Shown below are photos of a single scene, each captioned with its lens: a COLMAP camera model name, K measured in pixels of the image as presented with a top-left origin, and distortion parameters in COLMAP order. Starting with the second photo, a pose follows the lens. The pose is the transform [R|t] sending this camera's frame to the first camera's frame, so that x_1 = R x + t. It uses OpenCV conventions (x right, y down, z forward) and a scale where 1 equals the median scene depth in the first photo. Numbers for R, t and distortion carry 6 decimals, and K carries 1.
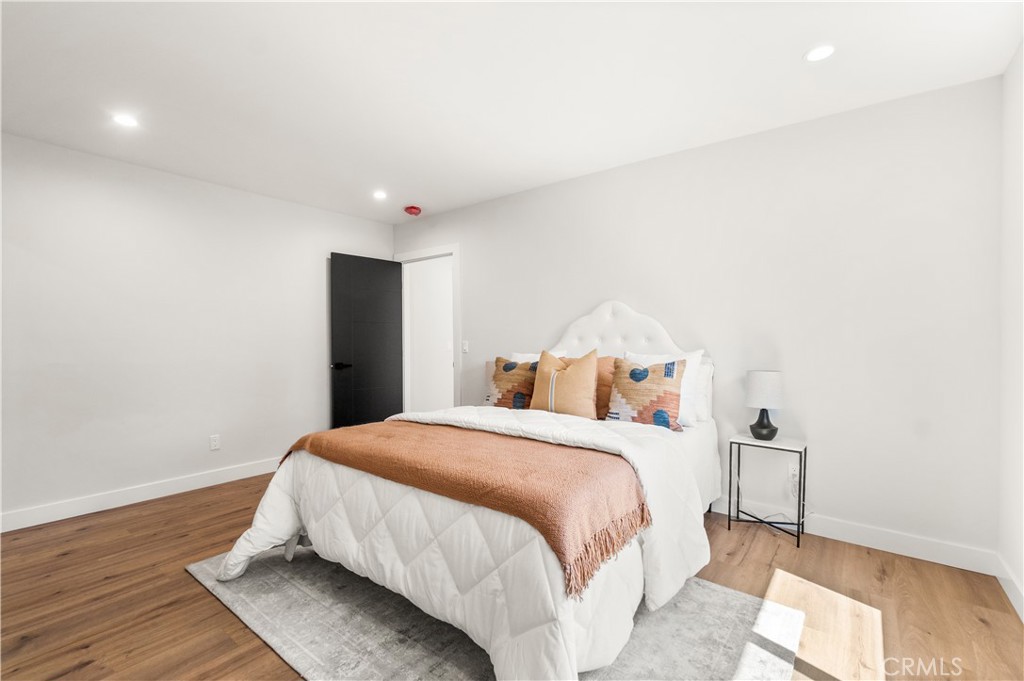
lens RADIAL K [[449.0, 0, 511.4], [0, 449.0, 345.9], [0, 0, 1]] dist [-0.006453, 0.000196]
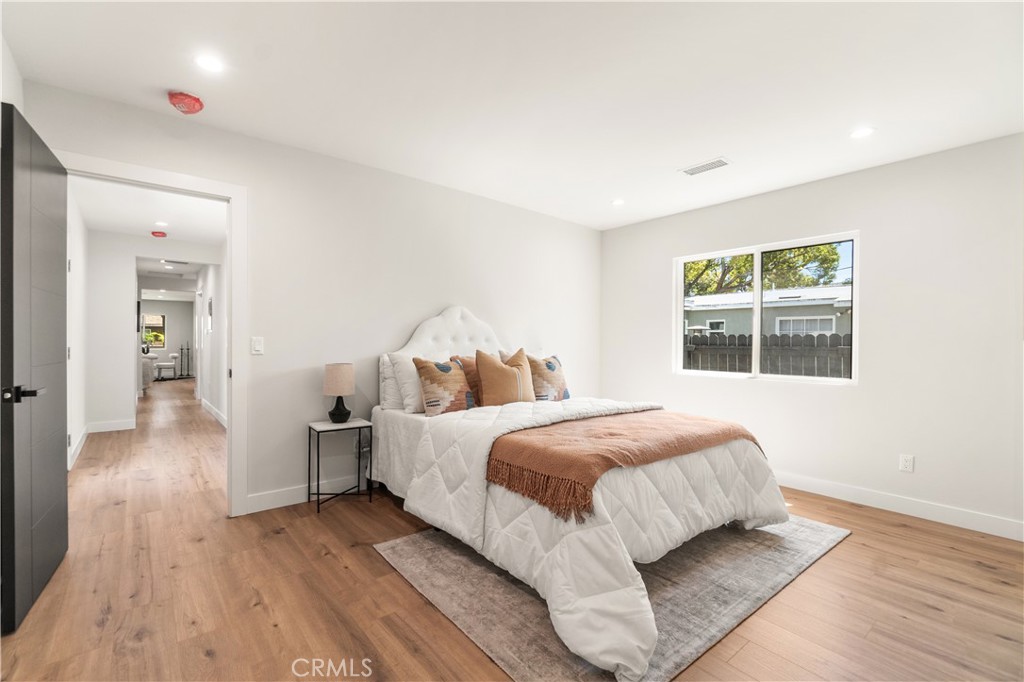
lens RADIAL K [[449.0, 0, 508.7], [0, 449.0, 343.3], [0, 0, 1]] dist [-0.006453, 0.000196]
pose [[0.218066, -0.002962, 0.975929, -0.827047], [-0.012701, 0.999902, 0.005873, -0.012572], [-0.975851, -0.013676, 0.218007, 0.589683]]
